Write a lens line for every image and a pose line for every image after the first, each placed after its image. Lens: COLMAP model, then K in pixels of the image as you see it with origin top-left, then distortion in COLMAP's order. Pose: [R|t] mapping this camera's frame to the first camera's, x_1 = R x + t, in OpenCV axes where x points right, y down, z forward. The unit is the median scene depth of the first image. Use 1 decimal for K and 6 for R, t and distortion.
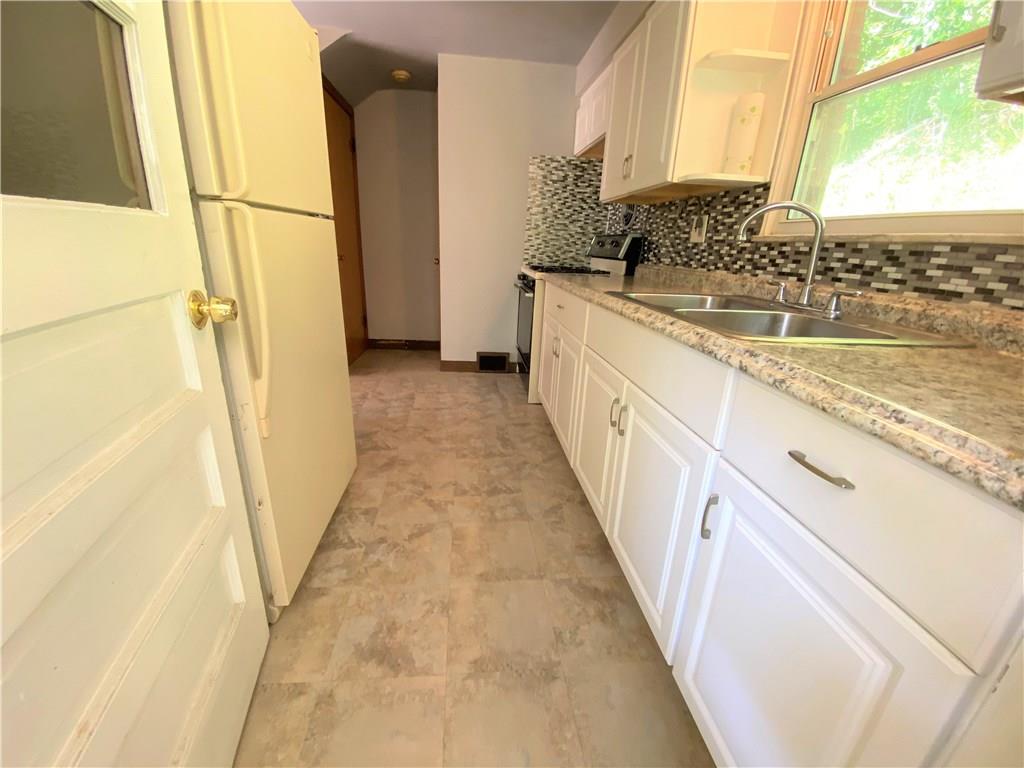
lens RADIAL K [[416.6, 0, 507.4], [0, 416.6, 387.0], [0, 0, 1]] dist [0.029000, -0.024446]
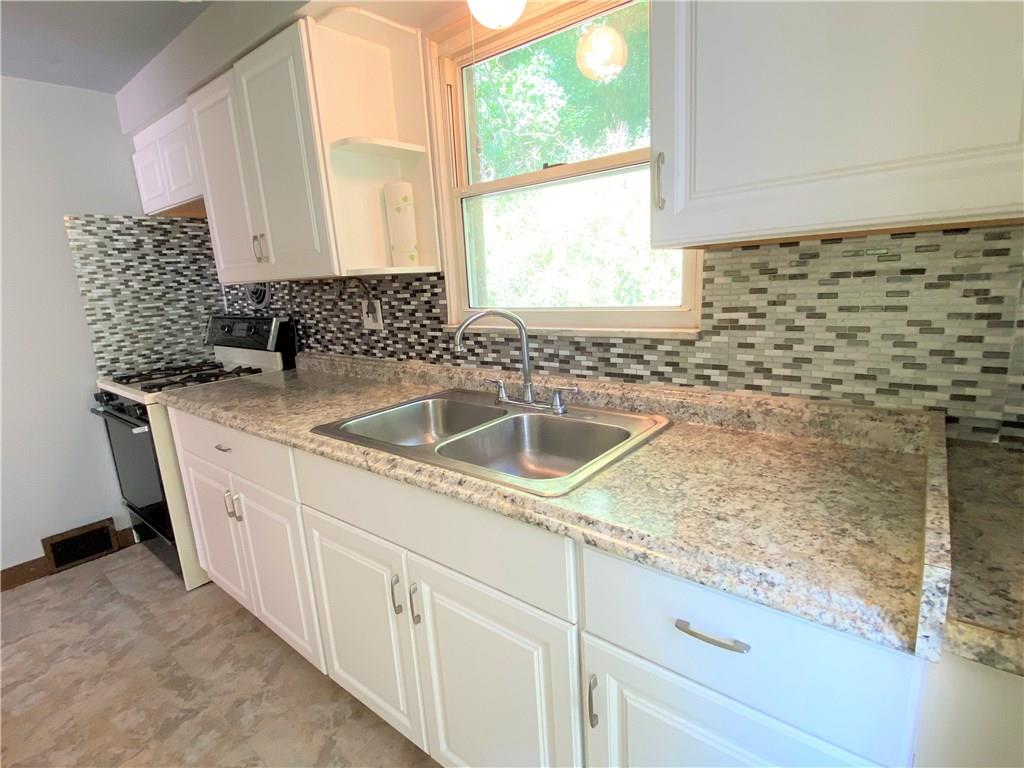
lens RADIAL K [[506.5, 0, 512.0], [0, 506.5, 384.0], [0, 0, 1]] dist [0.025906, -0.023884]
pose [[0.696374, -0.230914, 0.679516, -0.093873], [0.311370, 0.950281, 0.003832, -0.171347], [-0.646616, 0.208913, 0.733651, 0.087072]]
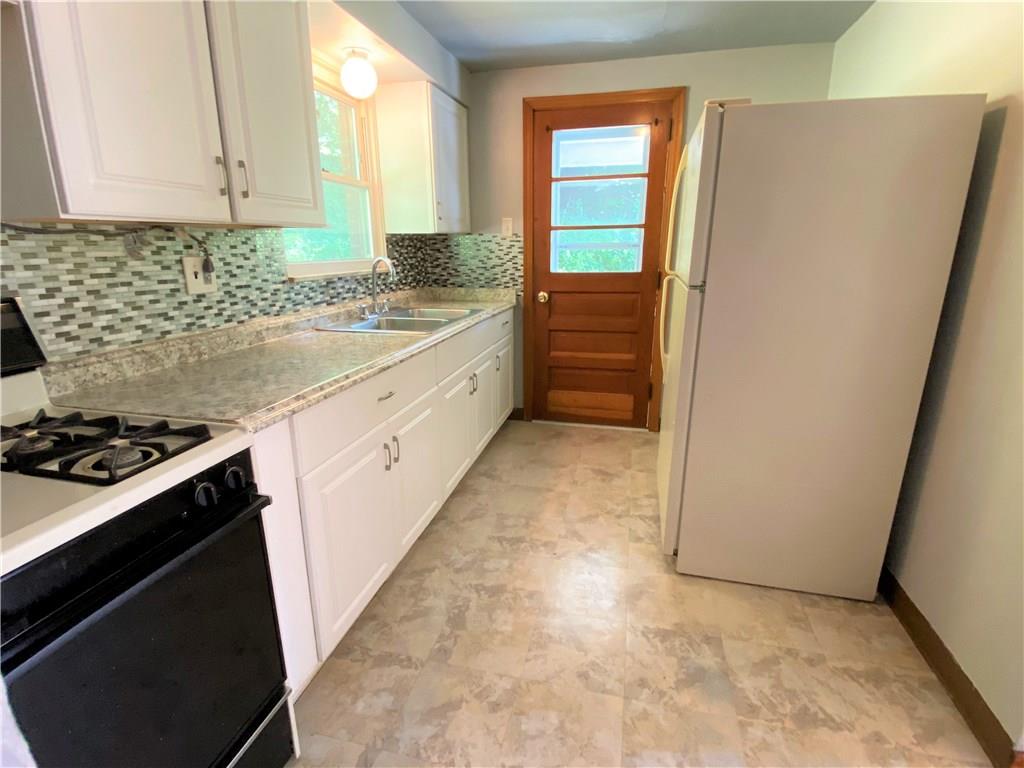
lens RADIAL K [[506.5, 0, 512.0], [0, 506.5, 384.0], [0, 0, 1]] dist [0.025906, -0.023884]
pose [[-0.936994, -0.125363, 0.326077, -0.362574], [0.084220, 0.824805, 0.559110, -0.726559], [-0.339041, 0.551345, -0.762279, 1.738281]]
